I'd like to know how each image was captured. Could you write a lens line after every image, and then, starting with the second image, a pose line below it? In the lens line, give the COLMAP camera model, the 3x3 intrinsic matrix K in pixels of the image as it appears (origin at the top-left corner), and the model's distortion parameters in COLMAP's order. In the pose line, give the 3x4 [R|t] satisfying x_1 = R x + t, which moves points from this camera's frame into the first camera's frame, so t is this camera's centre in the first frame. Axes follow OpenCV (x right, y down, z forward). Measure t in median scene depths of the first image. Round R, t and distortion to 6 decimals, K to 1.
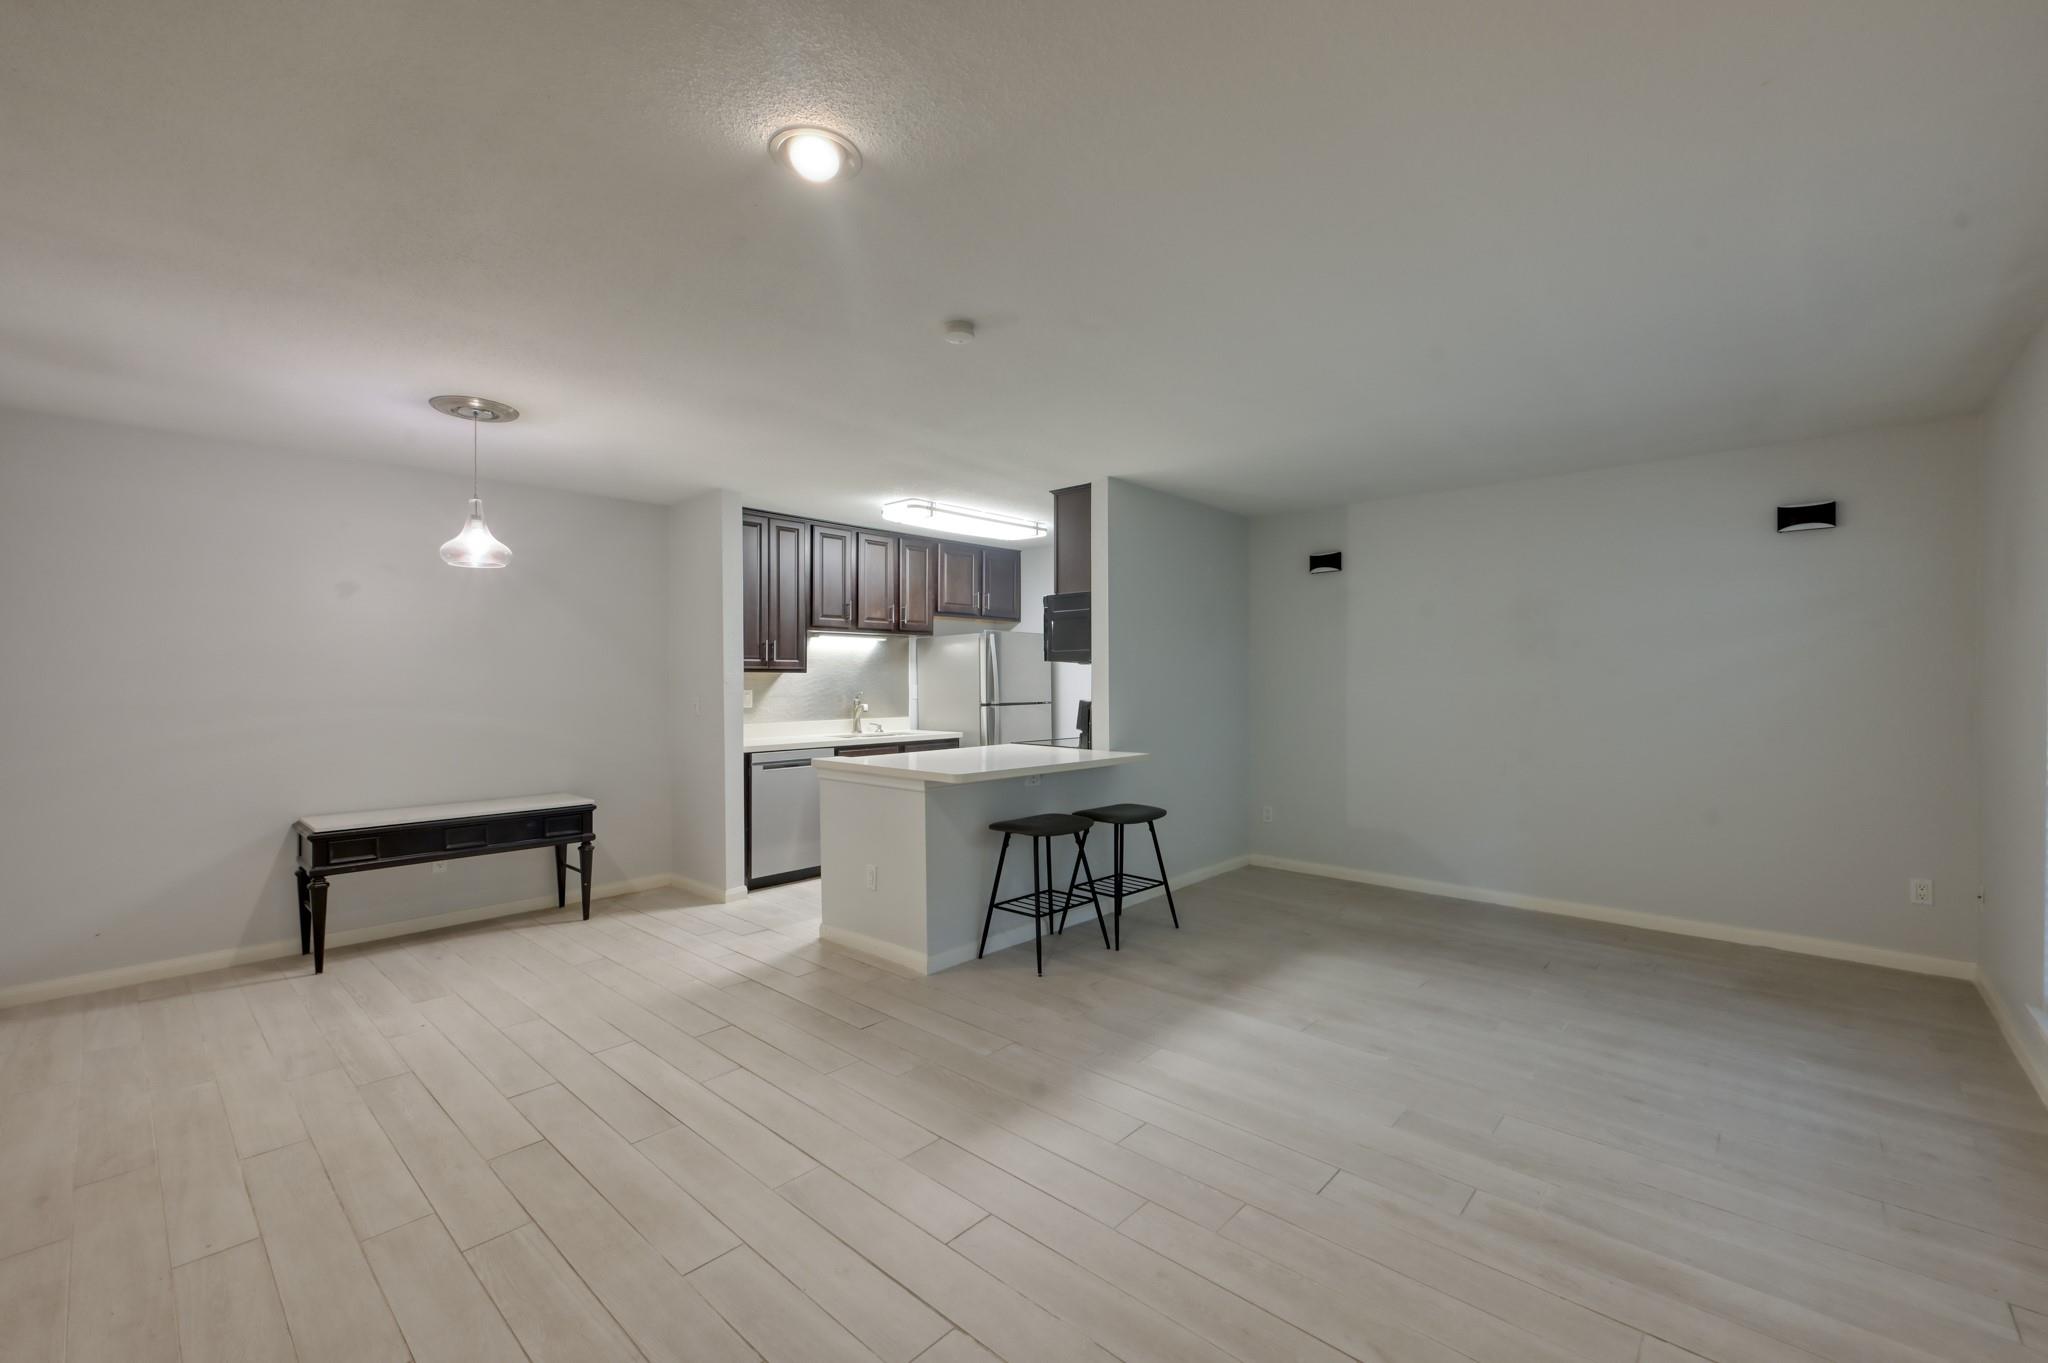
lens RADIAL K [[856.8, 0, 1022.2], [0, 856.8, 680.6], [0, 0, 1]] dist [0.003095, 0.001078]
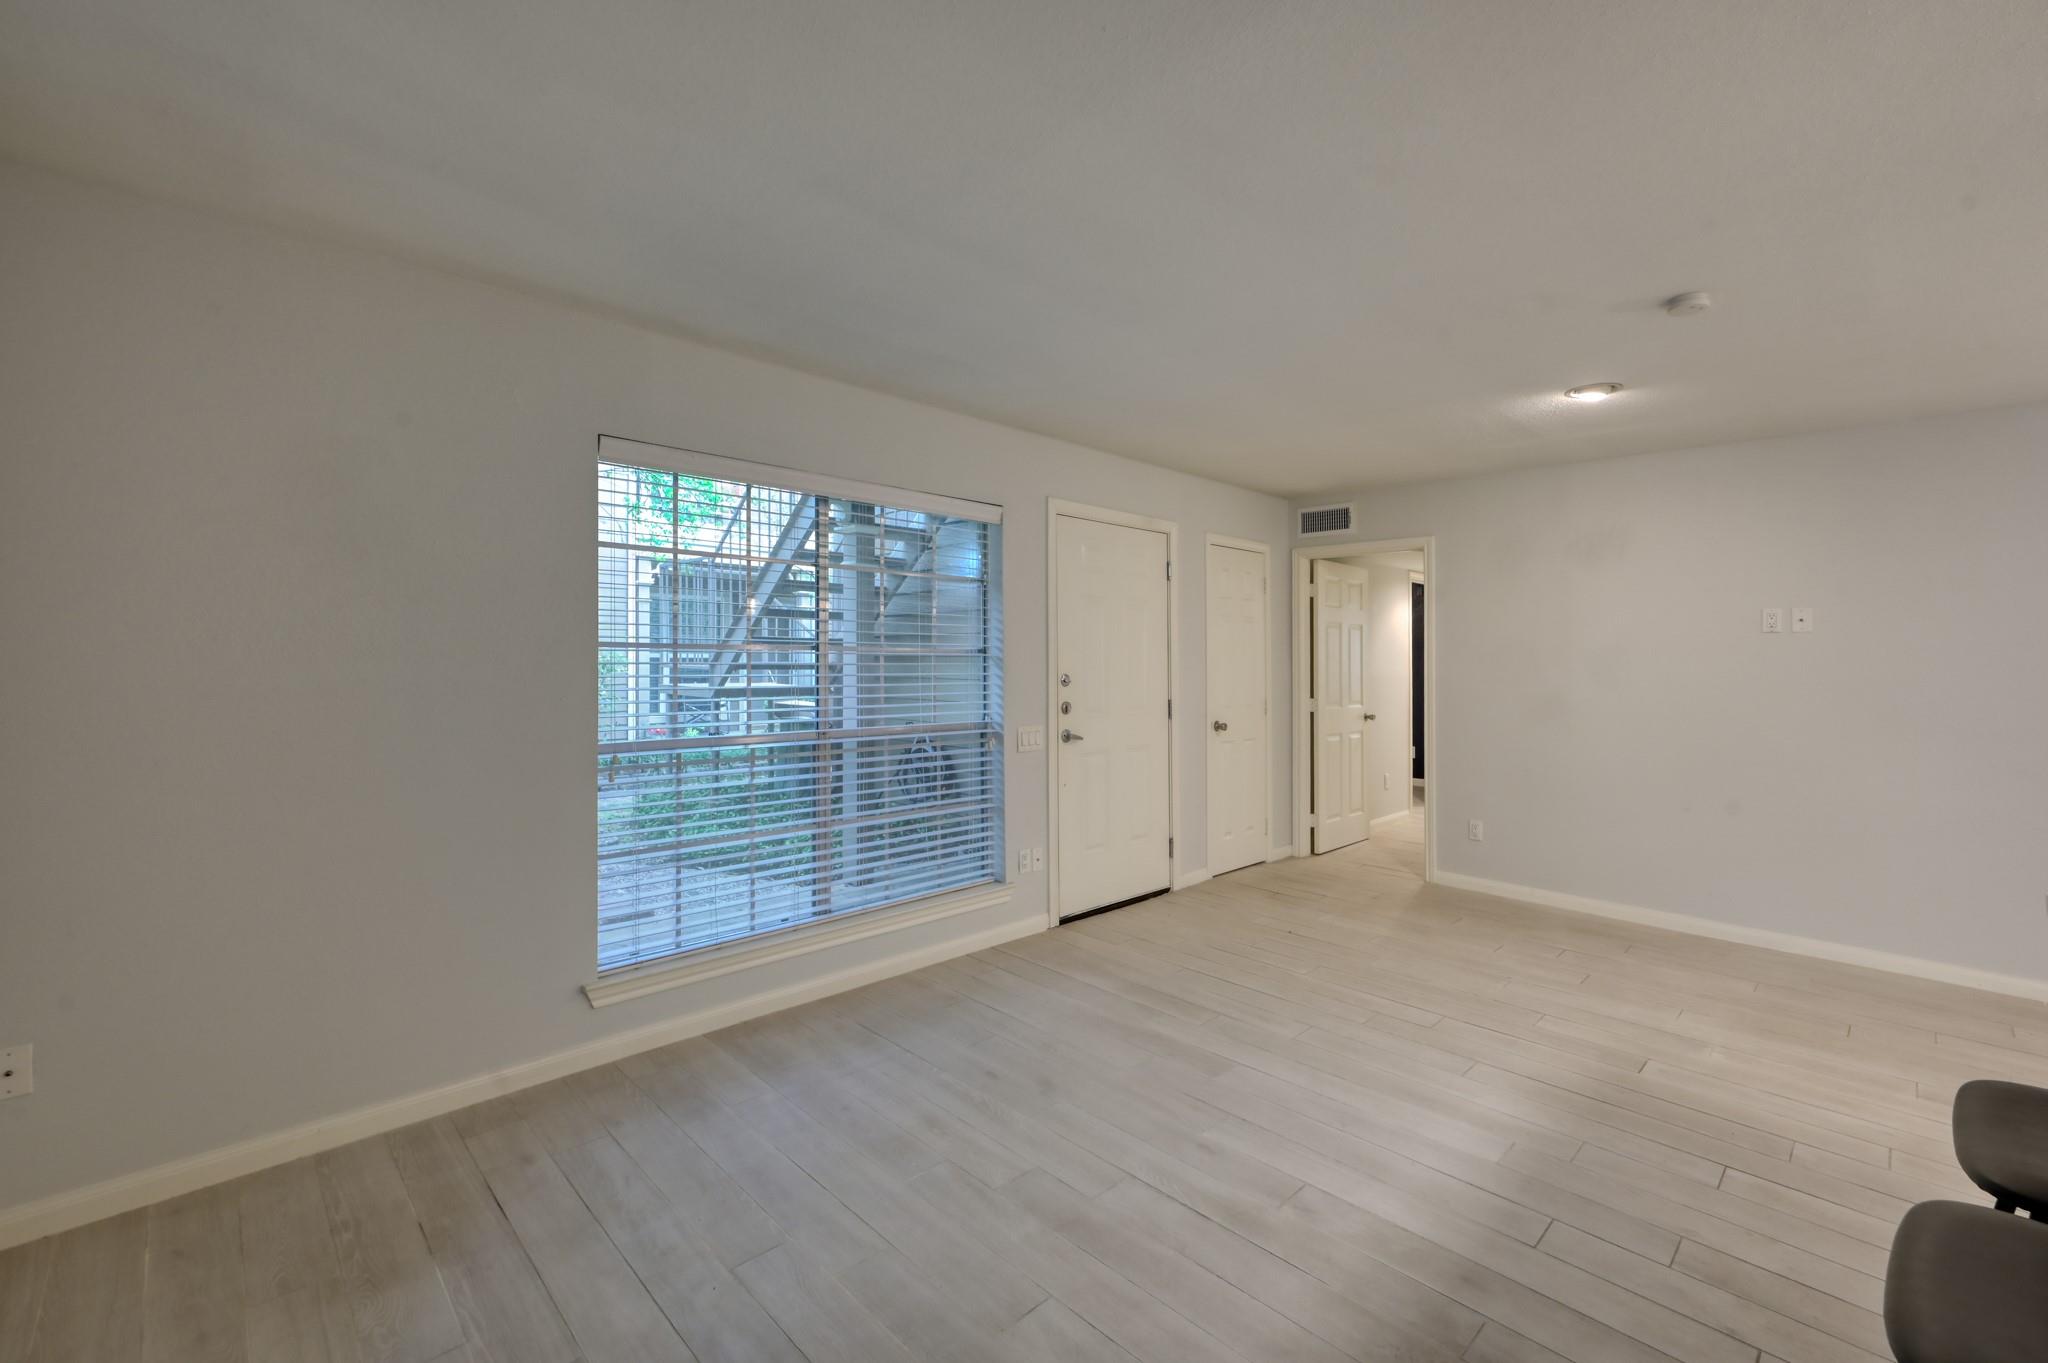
lens RADIAL K [[856.8, 0, 1037.3], [0, 856.8, 659.1], [0, 0, 1]] dist [0.003095, 0.001078]
pose [[-0.998495, -0.014180, 0.052972, 0.305713], [-0.013582, 0.999840, 0.011644, -0.013948], [-0.053128, 0.010907, -0.998528, 1.016632]]
